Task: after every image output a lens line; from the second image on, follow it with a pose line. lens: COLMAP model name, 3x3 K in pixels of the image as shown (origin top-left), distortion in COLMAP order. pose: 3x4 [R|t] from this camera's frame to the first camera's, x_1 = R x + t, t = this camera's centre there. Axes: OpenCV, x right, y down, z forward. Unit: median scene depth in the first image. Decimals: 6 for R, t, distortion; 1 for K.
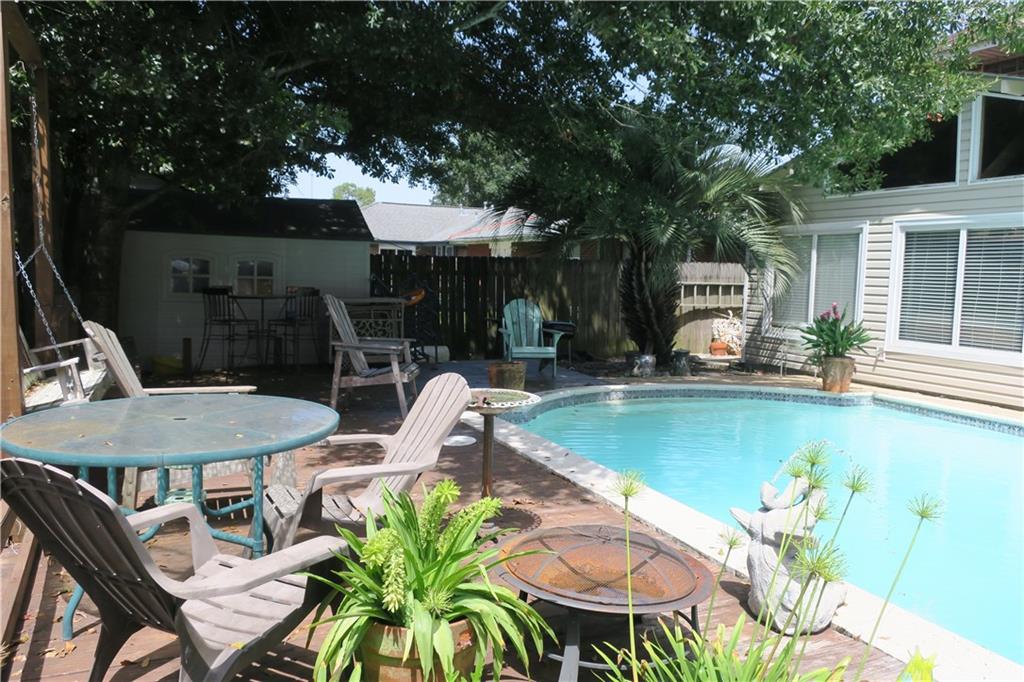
lens RADIAL K [[807.5, 0, 512.0], [0, 807.5, 341.0], [0, 0, 1]] dist [0.004391, 0.002930]
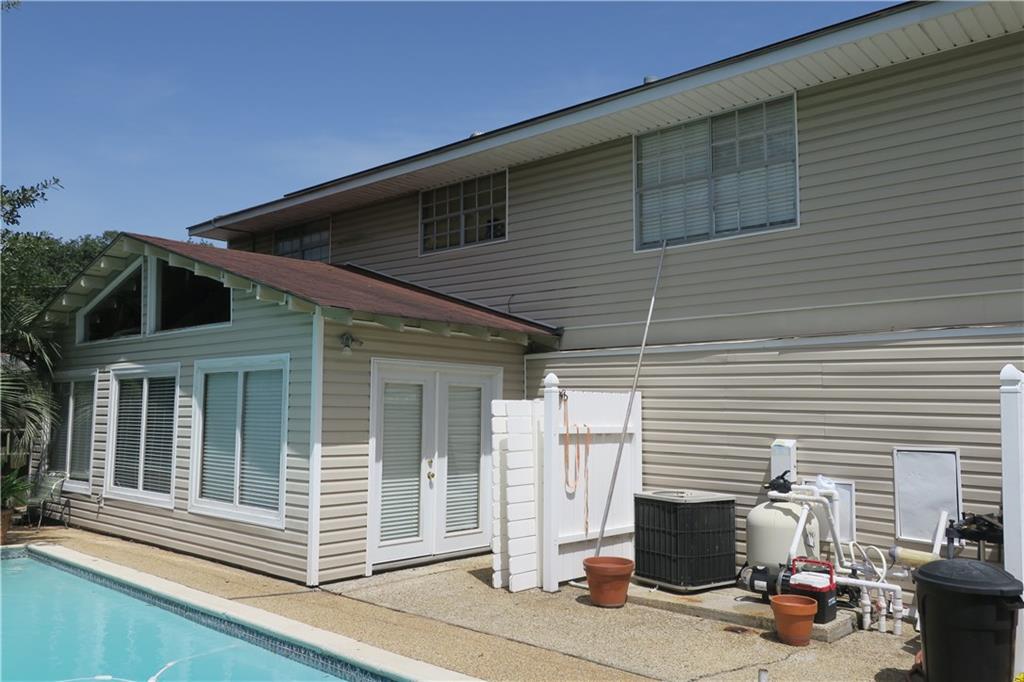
lens RADIAL K [[807.5, 0, 512.0], [0, 807.5, 341.0], [0, 0, 1]] dist [0.004391, 0.002930]
pose [[0.900688, 0.022893, 0.433864, 0.486657], [0.052306, 0.985634, -0.160593, 0.008955], [-0.431307, 0.167337, 0.886551, -0.144664]]
